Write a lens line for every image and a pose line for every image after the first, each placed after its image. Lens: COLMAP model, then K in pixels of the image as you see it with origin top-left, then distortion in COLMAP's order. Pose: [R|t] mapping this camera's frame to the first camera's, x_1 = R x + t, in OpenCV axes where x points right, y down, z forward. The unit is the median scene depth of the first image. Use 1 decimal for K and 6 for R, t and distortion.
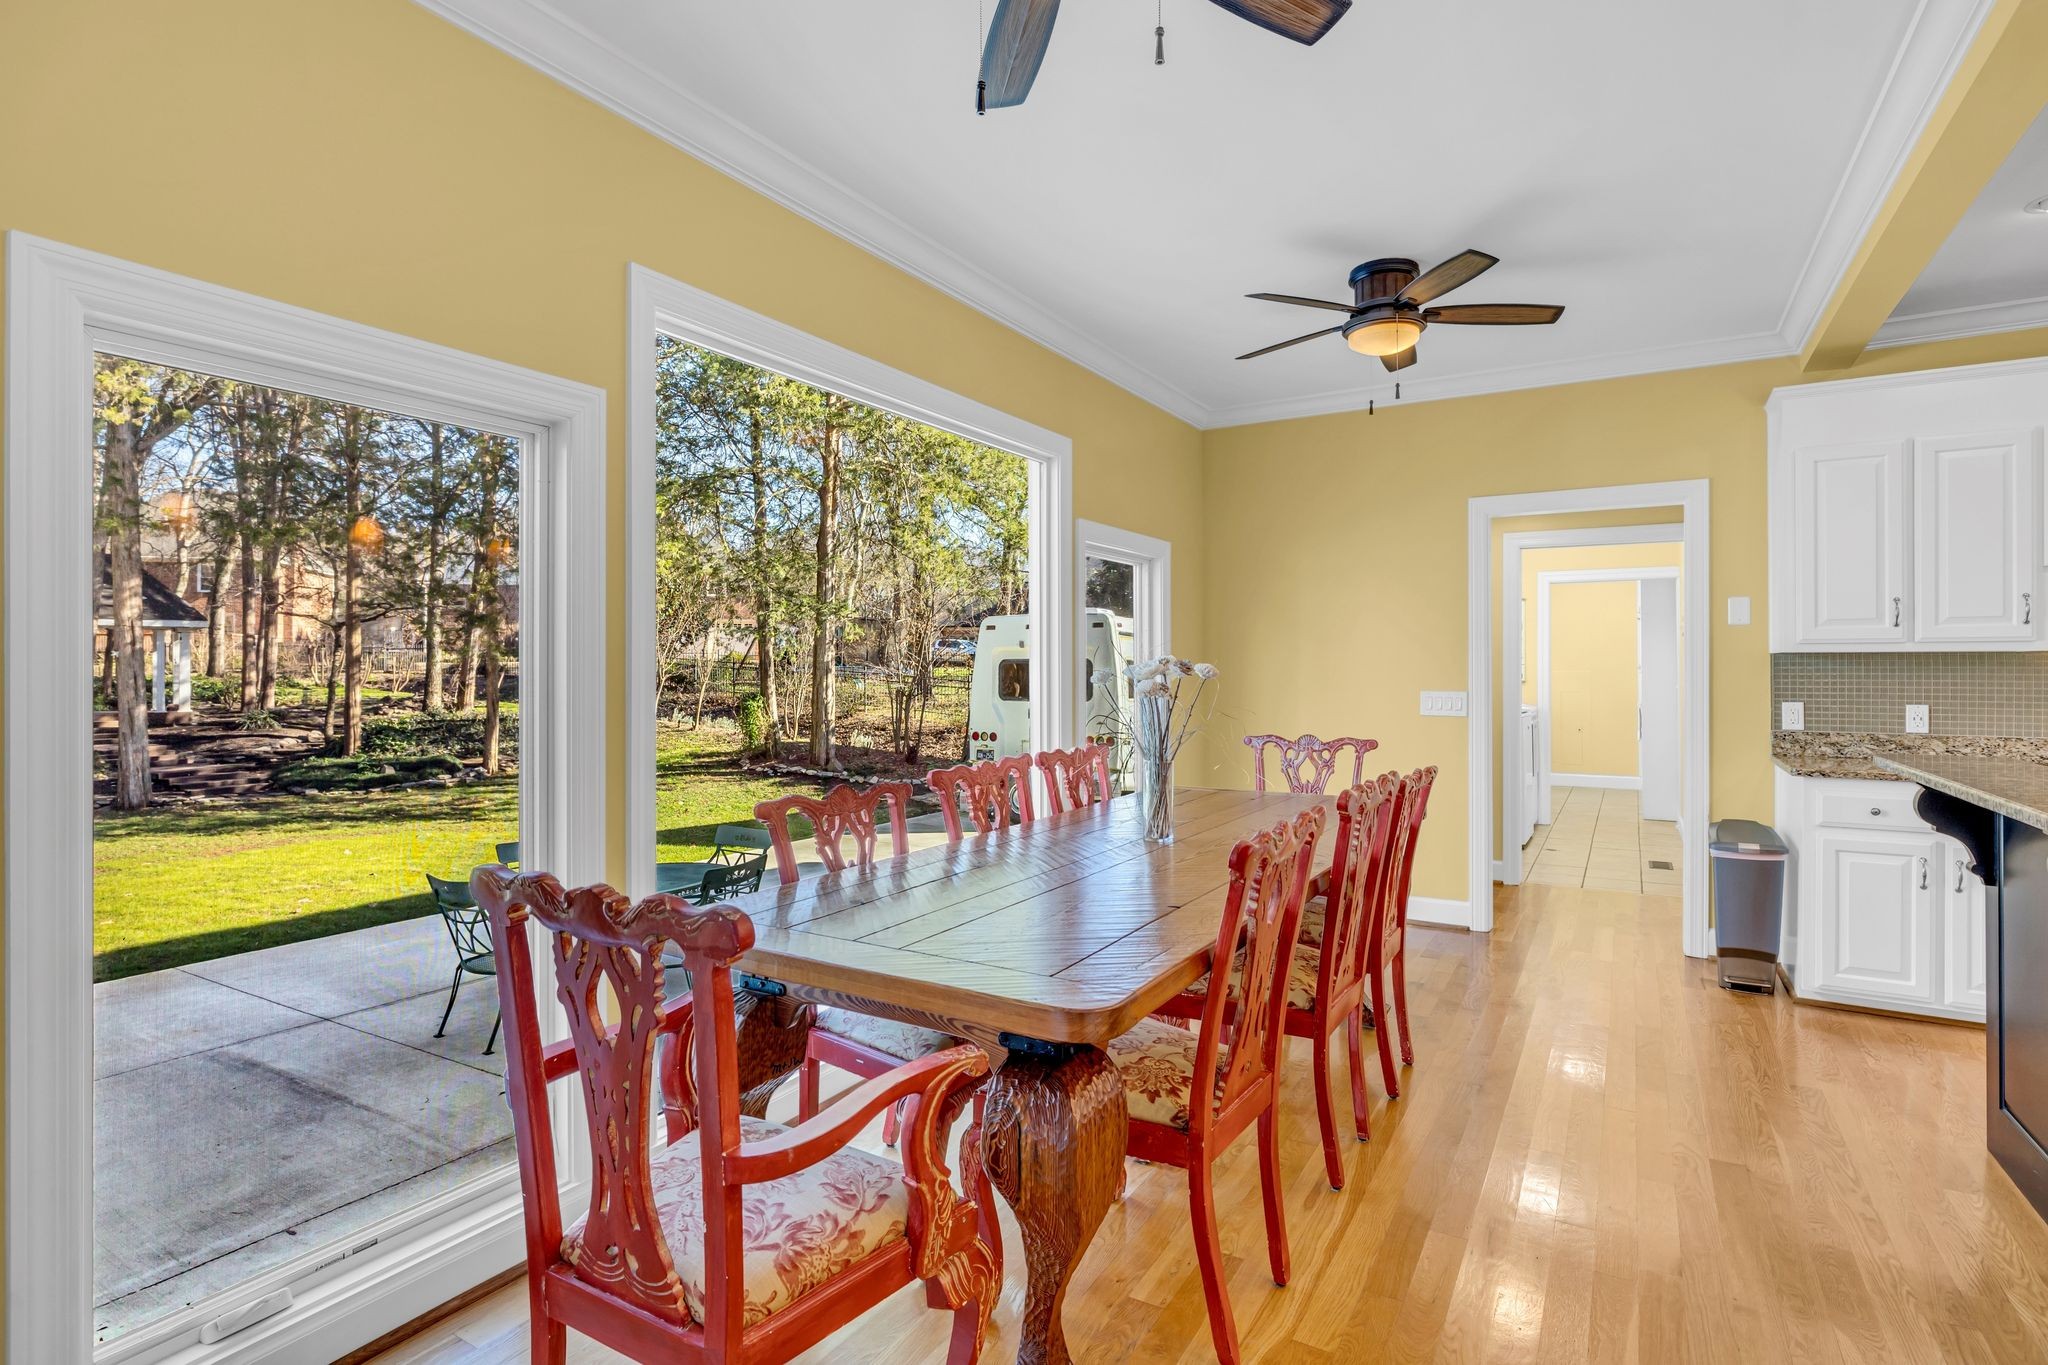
lens RADIAL K [[1000.6, 0, 1028.8], [0, 1000.6, 672.1], [0, 0, 1]] dist [-0.002124, -0.000693]
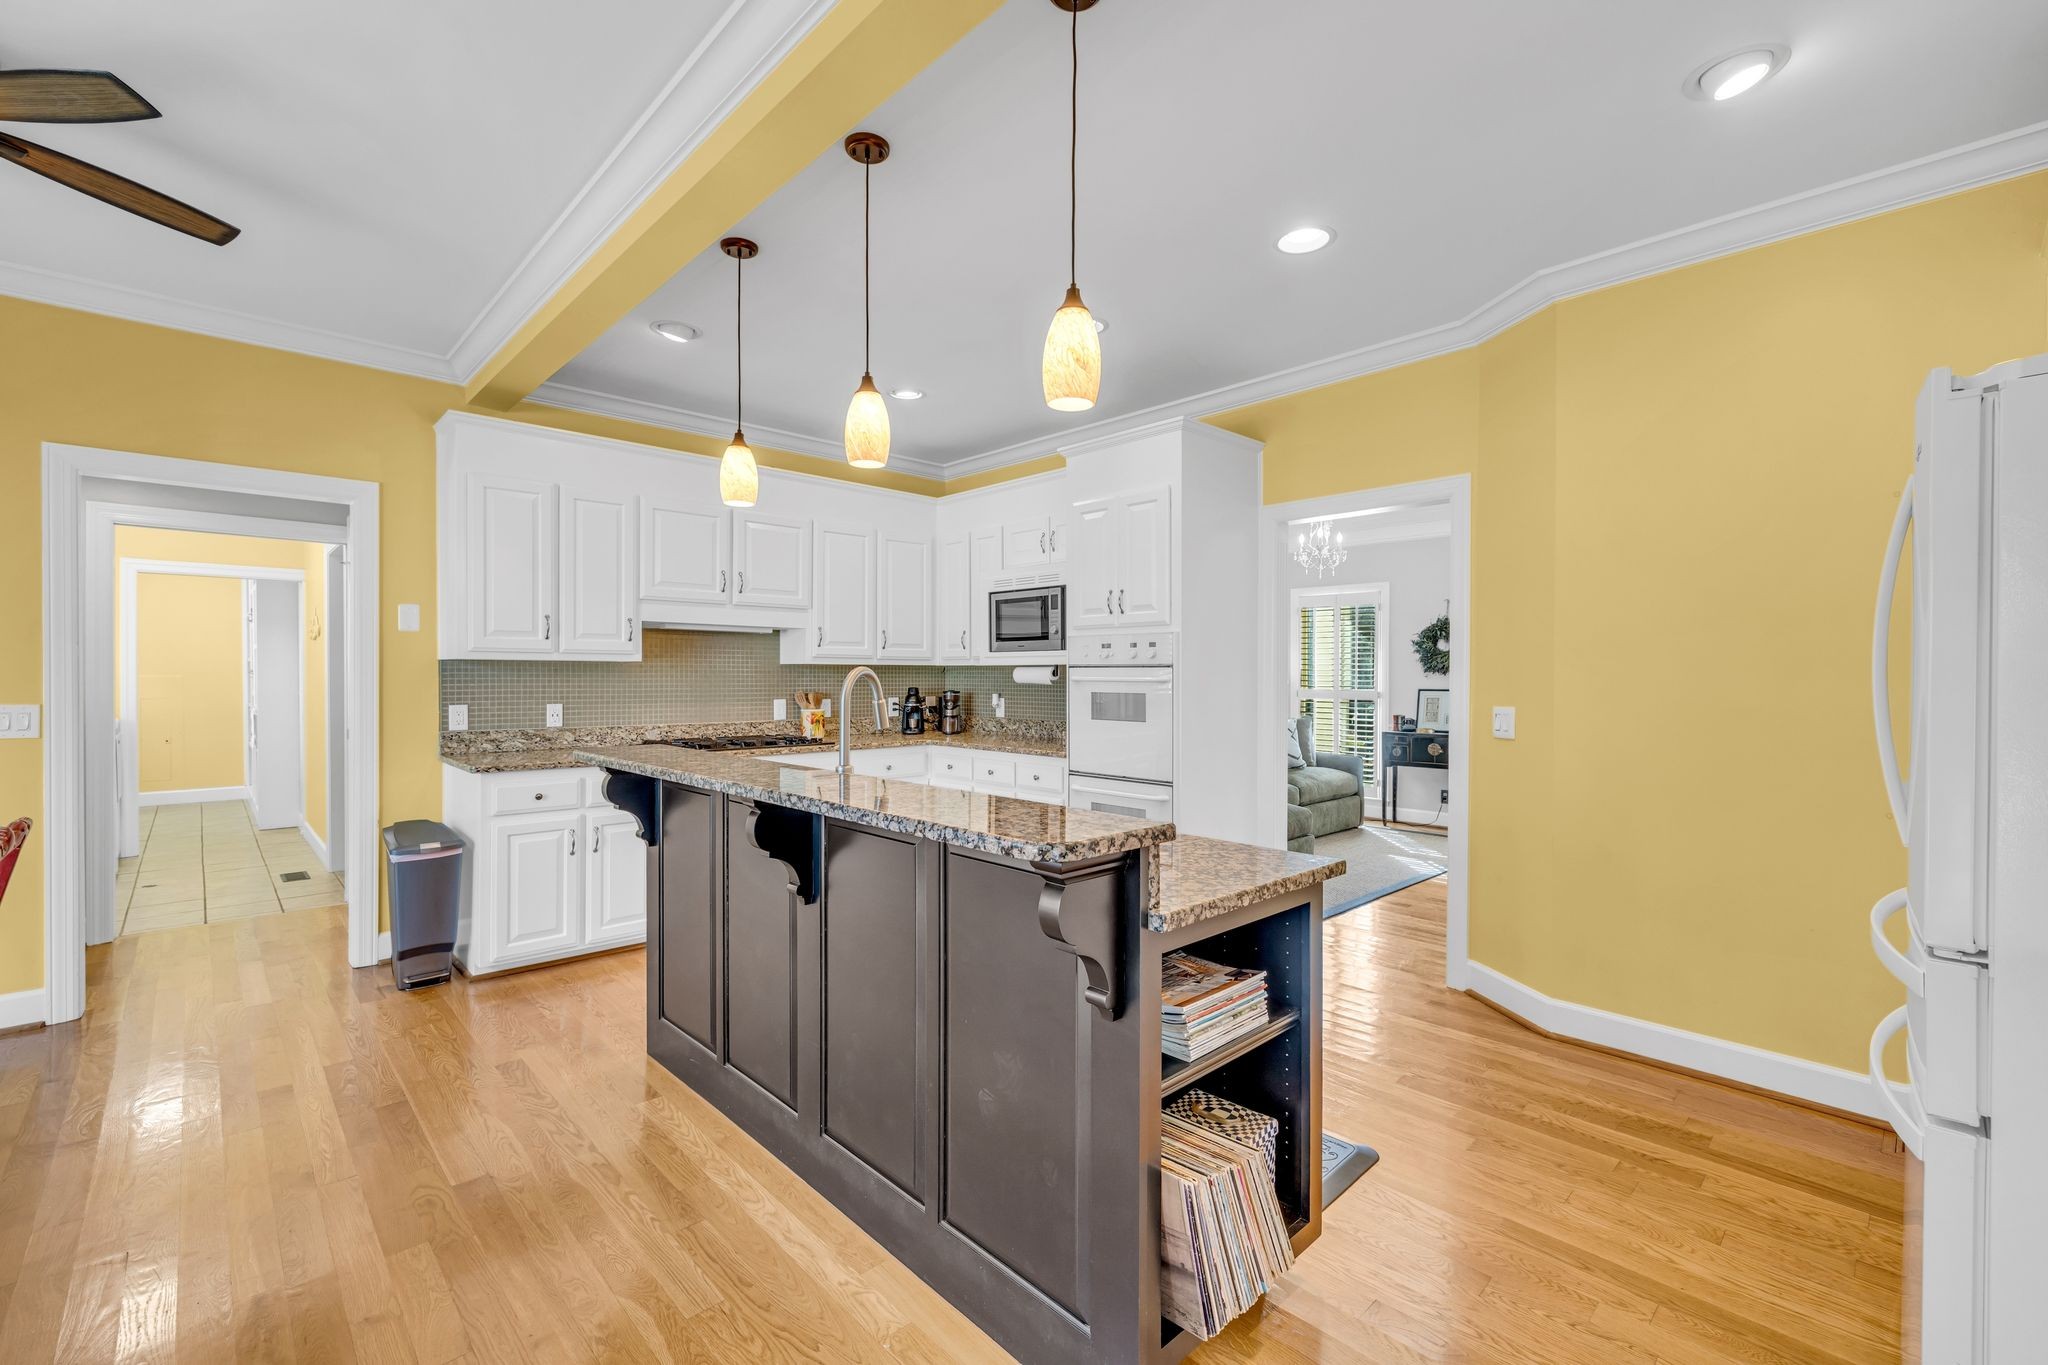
lens RADIAL K [[864.0, 0, 1026.2], [0, 864.0, 679.8], [0, 0, 1]] dist [0.000307, 0.000084]
pose [[0.260836, -0.003321, 0.965378, 0.016465], [-0.001070, 0.999992, 0.003729, -0.001434], [-0.965383, -0.002005, 0.260830, 0.157227]]
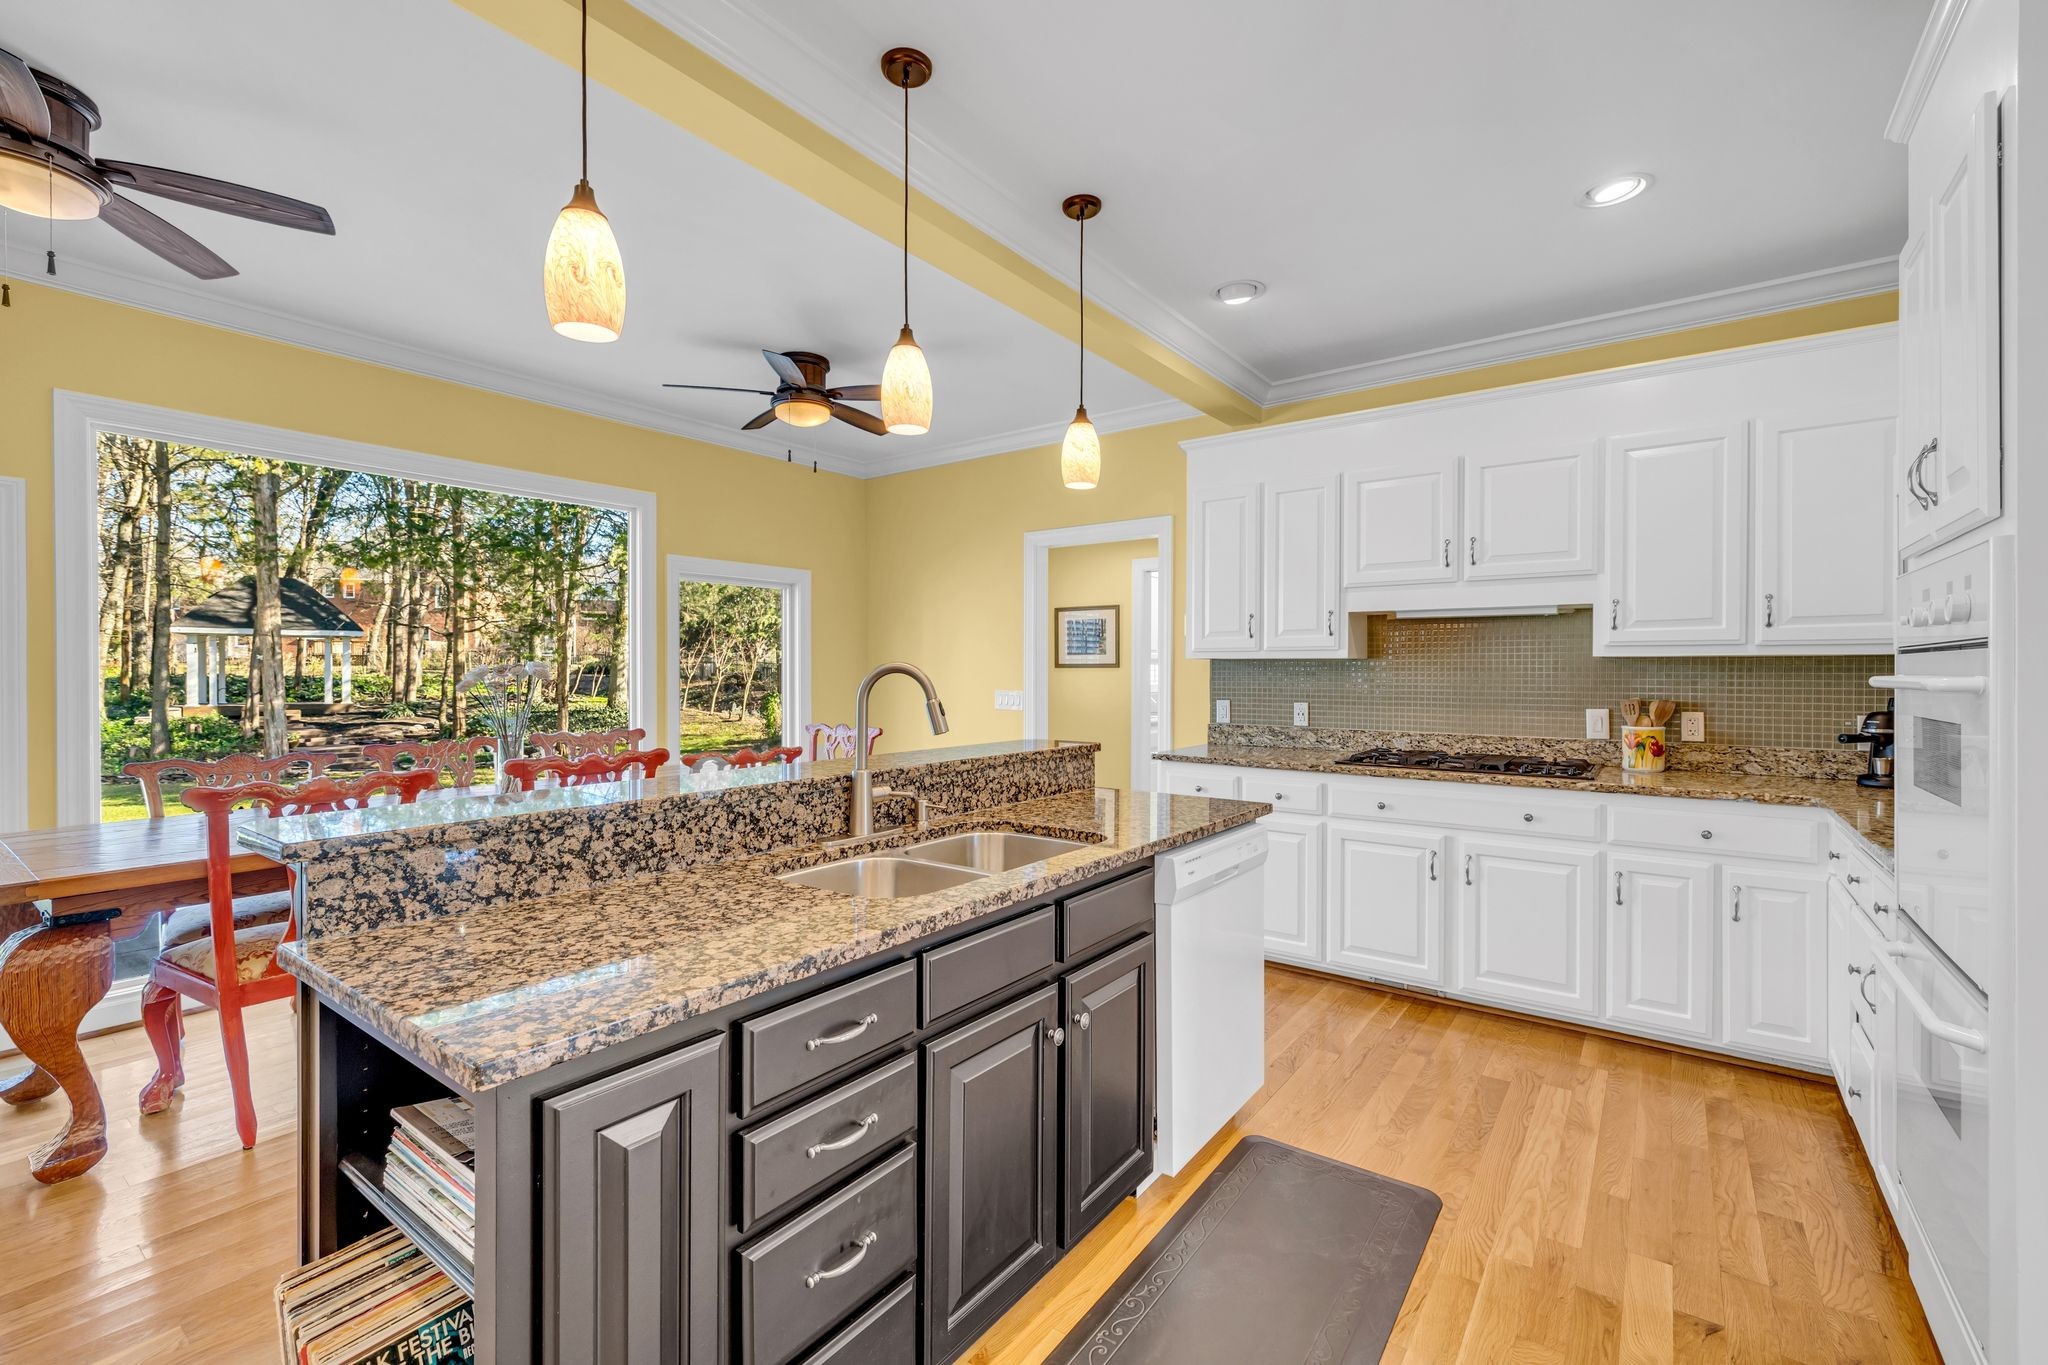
lens RADIAL K [[864.0, 0, 1027.0], [0, 864.0, 672.6], [0, 0, 1]] dist [0.000307, 0.000084]
pose [[0.996507, 0.001454, -0.083499, 0.618370], [-0.001494, 0.999999, -0.000420, -0.002429], [0.083498, 0.000543, 0.996508, -0.065814]]
